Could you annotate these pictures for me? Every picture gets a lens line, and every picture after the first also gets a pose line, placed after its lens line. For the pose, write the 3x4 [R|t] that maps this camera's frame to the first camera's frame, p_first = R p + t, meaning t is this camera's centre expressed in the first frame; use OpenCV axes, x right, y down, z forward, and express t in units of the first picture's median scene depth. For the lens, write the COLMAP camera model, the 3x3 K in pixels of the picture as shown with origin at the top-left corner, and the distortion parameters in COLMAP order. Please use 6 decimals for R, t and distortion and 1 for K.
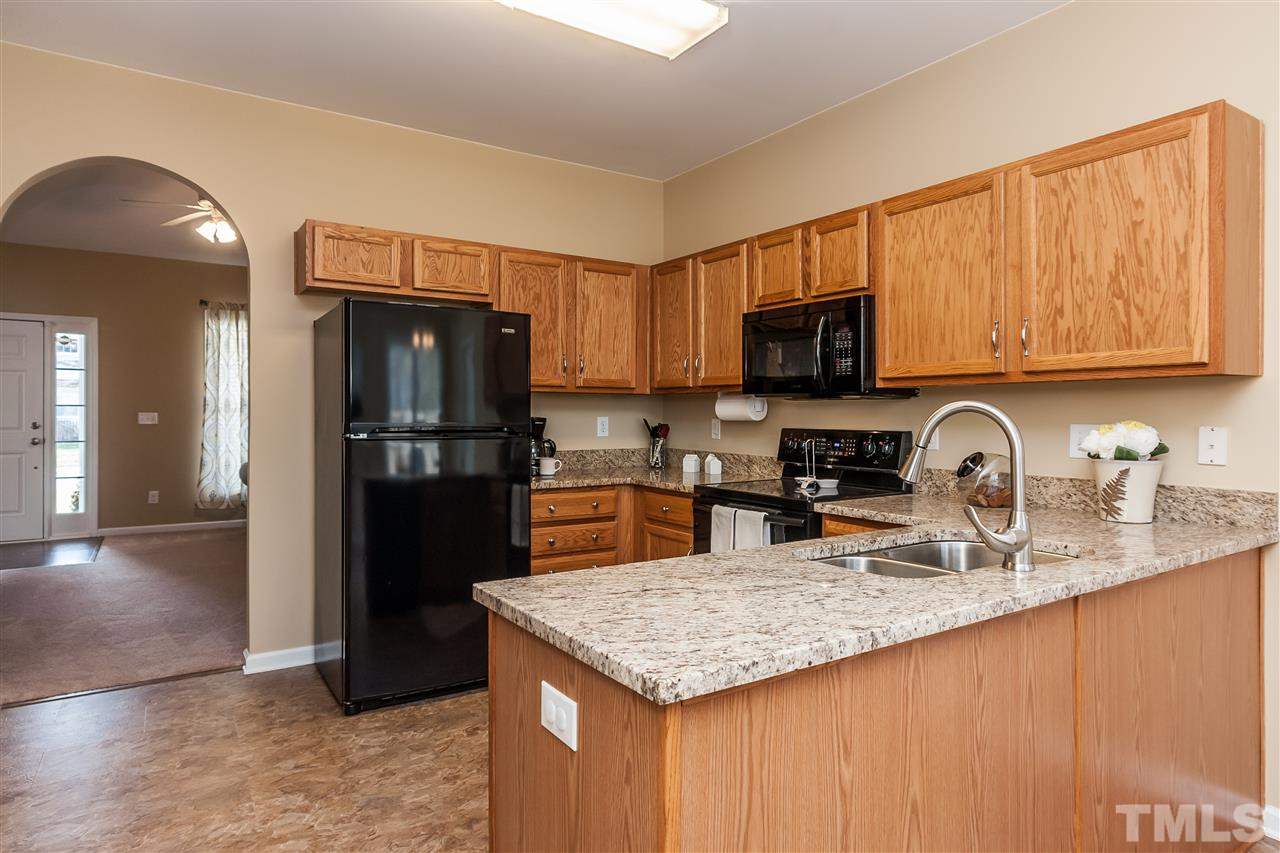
lens RADIAL K [[756.6, 0, 679.6], [0, 756.6, 420.7], [0, 0, 1]] dist [-0.017107, 0.010596]
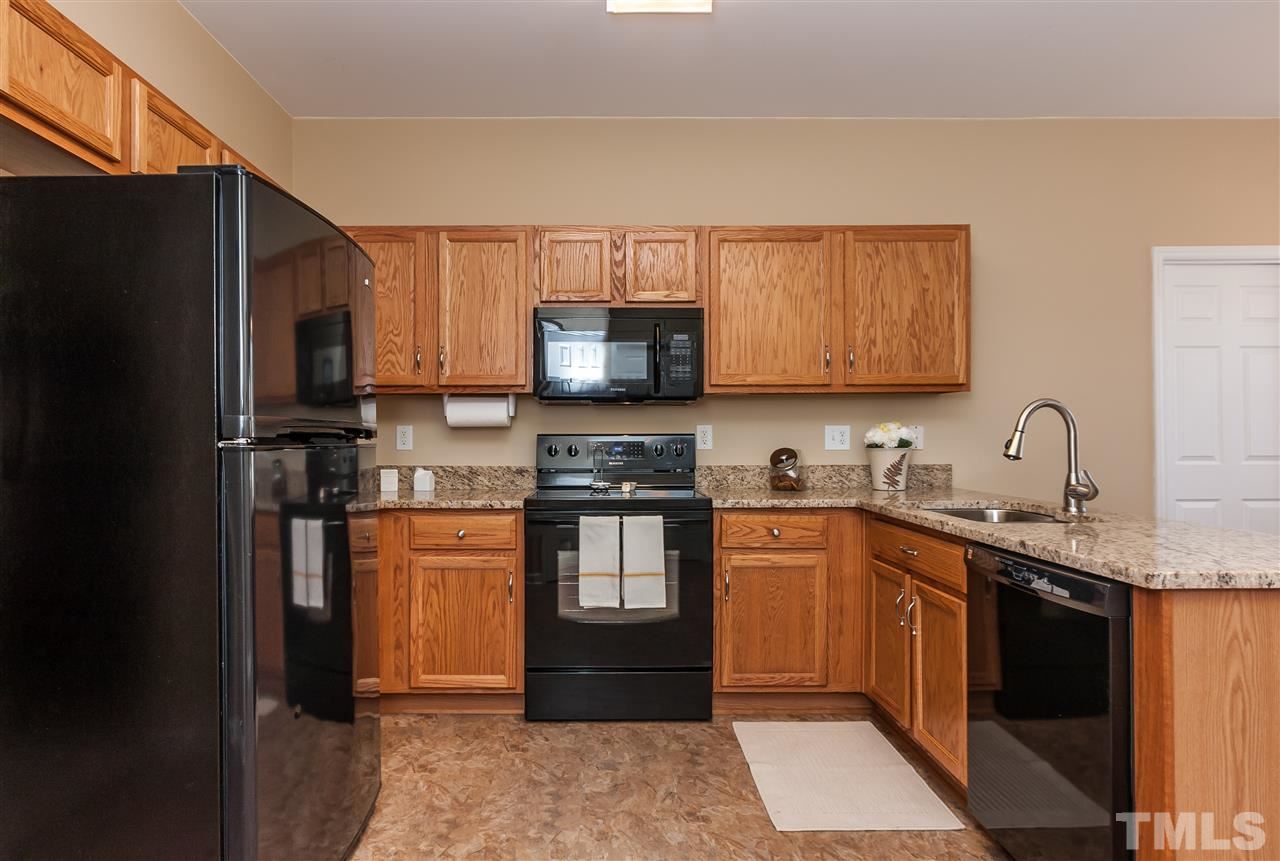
lens RADIAL K [[698.6, 0, 638.8], [0, 698.6, 433.4], [0, 0, 1]] dist [-0.014397, 0.006027]
pose [[0.570640, -0.001526, 0.821199, -0.734748], [0.013352, 0.999883, -0.007420, 0.024541], [-0.821092, 0.015199, 0.570594, 0.573271]]
